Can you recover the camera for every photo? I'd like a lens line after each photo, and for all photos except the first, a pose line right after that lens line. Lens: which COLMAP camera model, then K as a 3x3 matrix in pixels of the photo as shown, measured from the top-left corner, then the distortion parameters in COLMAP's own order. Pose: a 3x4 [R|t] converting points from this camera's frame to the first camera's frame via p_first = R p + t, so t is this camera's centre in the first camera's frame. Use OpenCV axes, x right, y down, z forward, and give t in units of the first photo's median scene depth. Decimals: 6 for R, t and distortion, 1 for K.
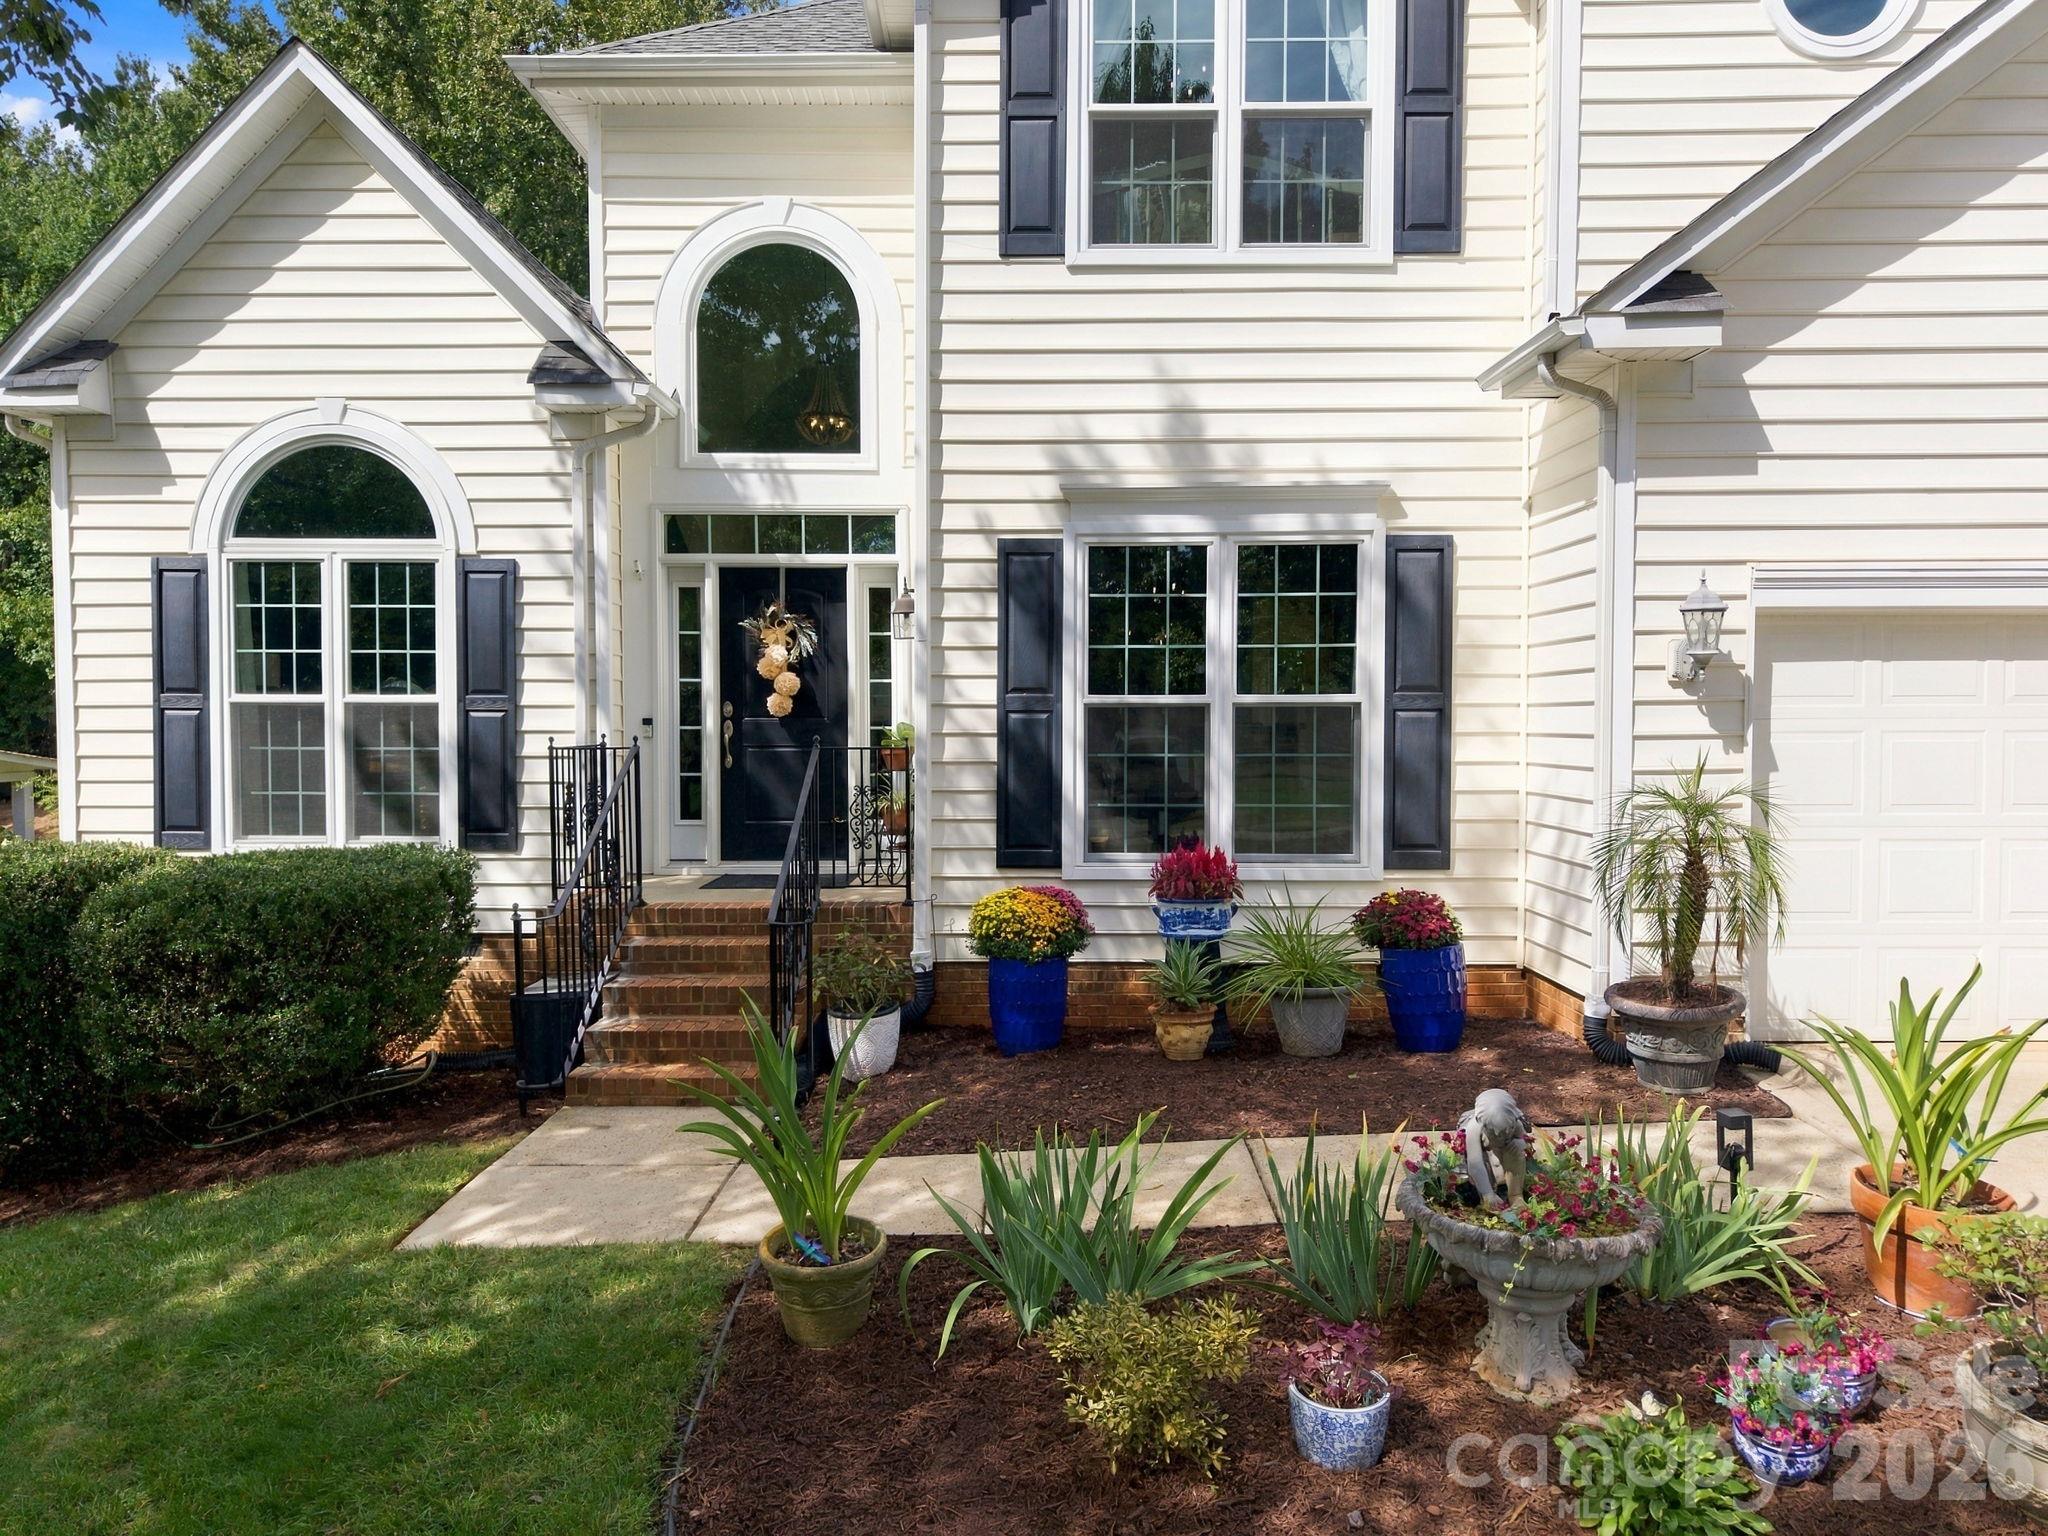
lens RADIAL K [[1363.6, 0, 1024.0], [0, 1363.6, 768.0], [0, 0, 1]] dist [0.076702, -0.117357]
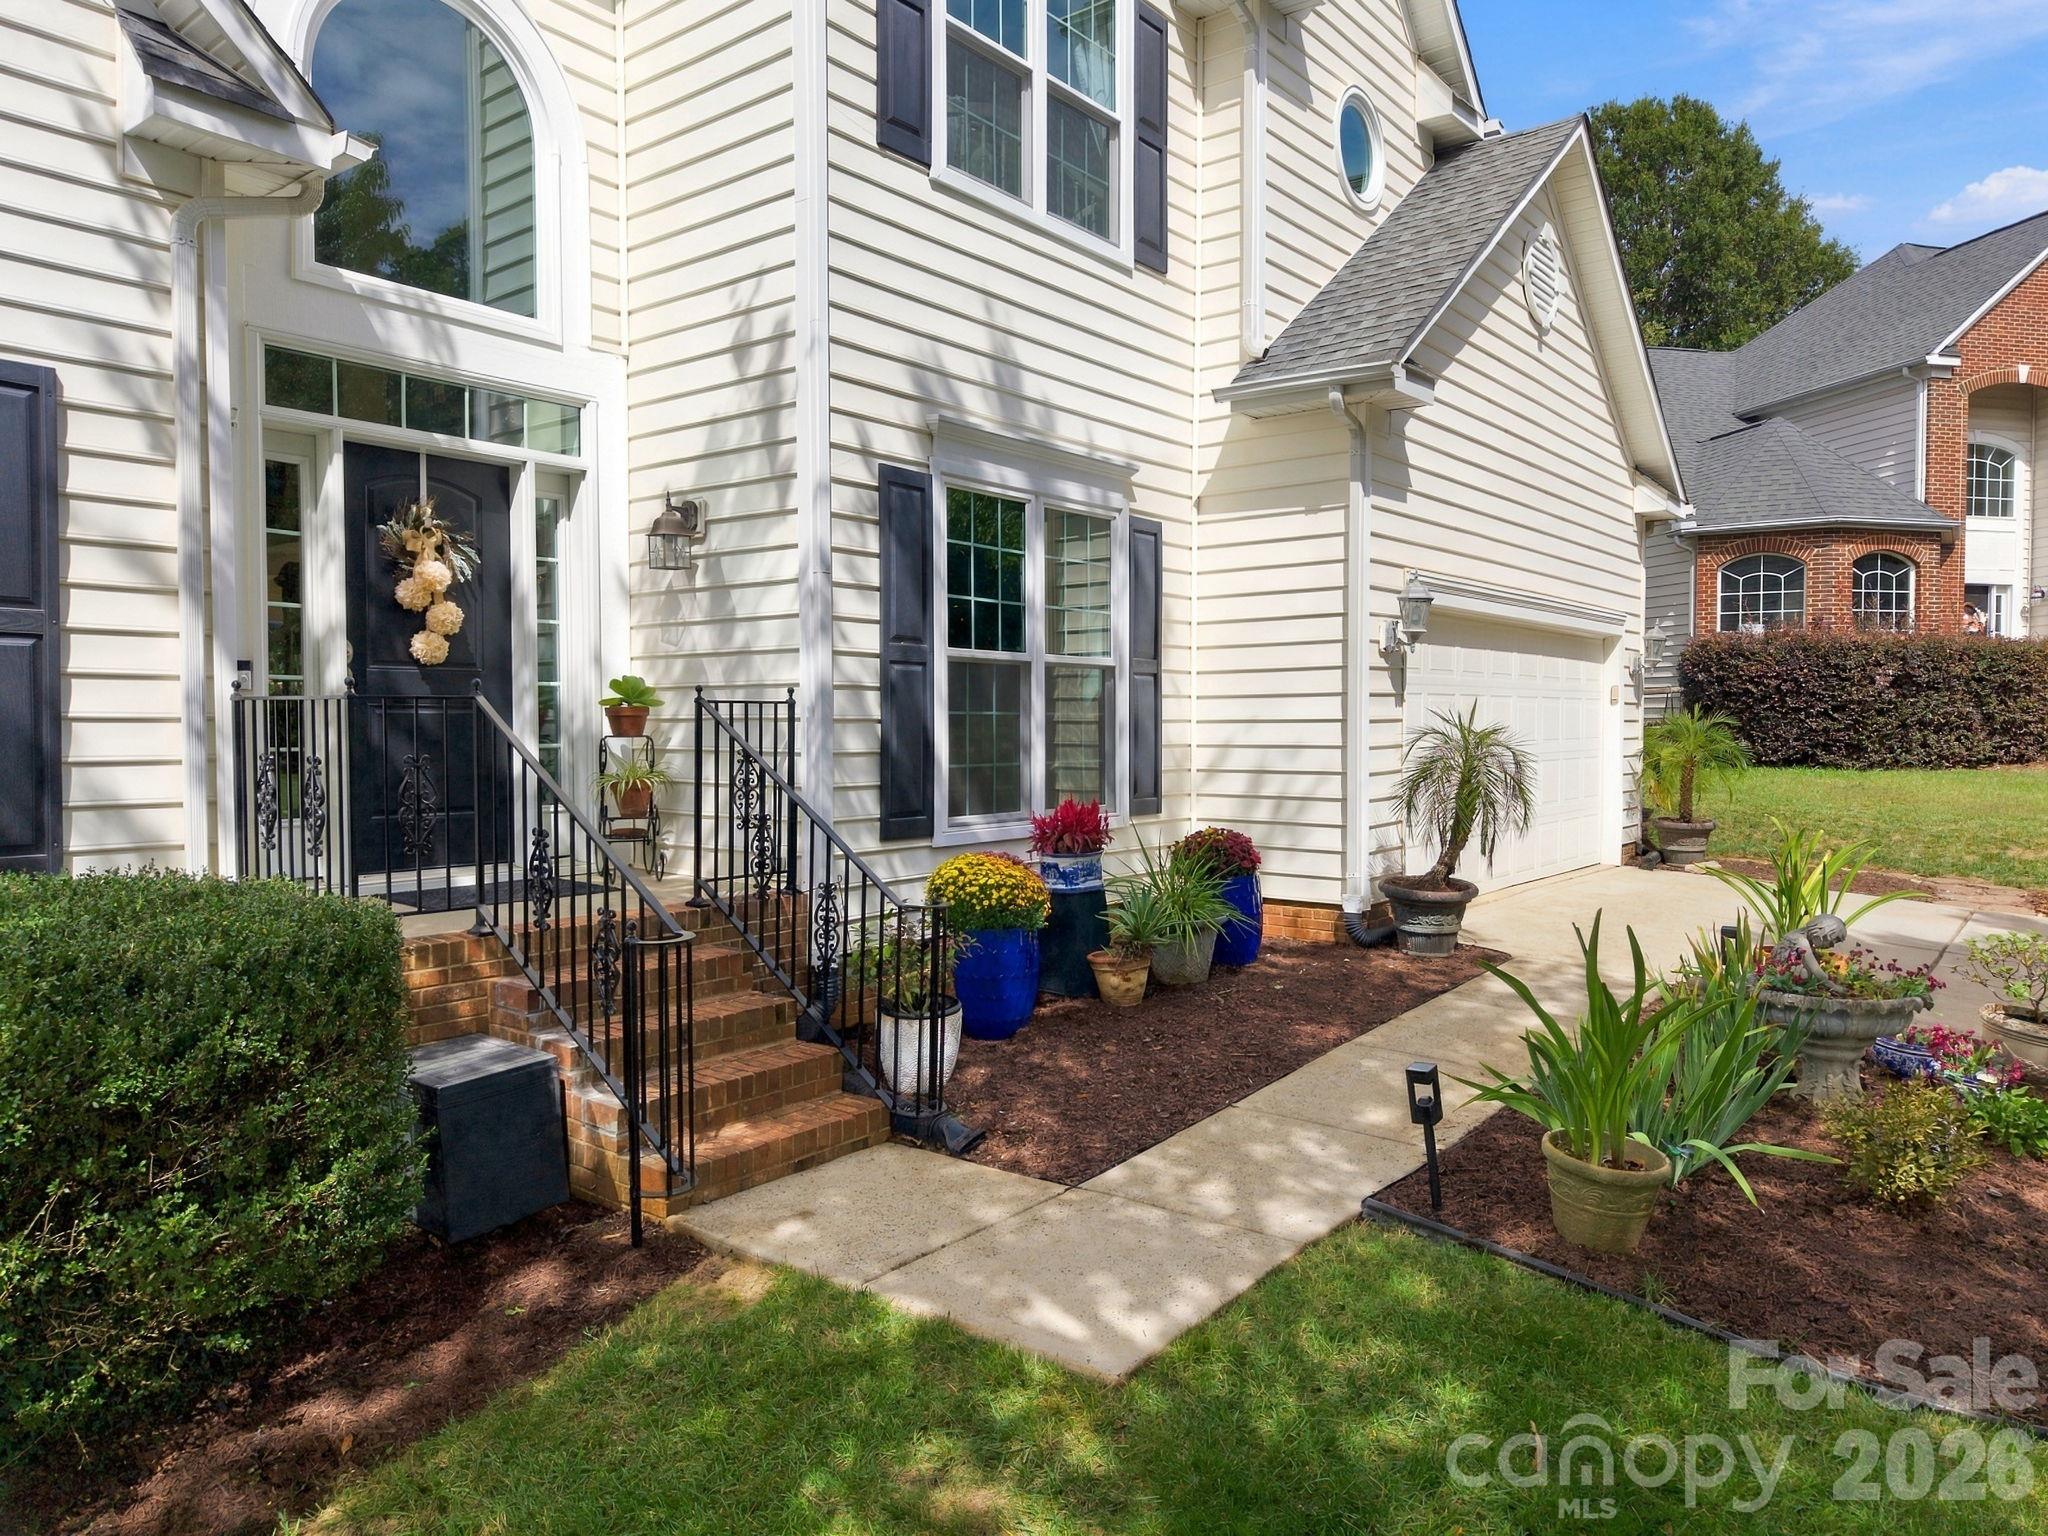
lens RADIAL K [[1376.7, 0, 1024.0], [0, 1376.7, 768.0], [0, 0, 1]] dist [0.006997, 0.004046]
pose [[0.616642, -0.025586, 0.786828, -0.657553], [0.028616, 0.999540, 0.010076, 0.020661], [-0.786724, 0.016303, 0.617090, 0.384933]]
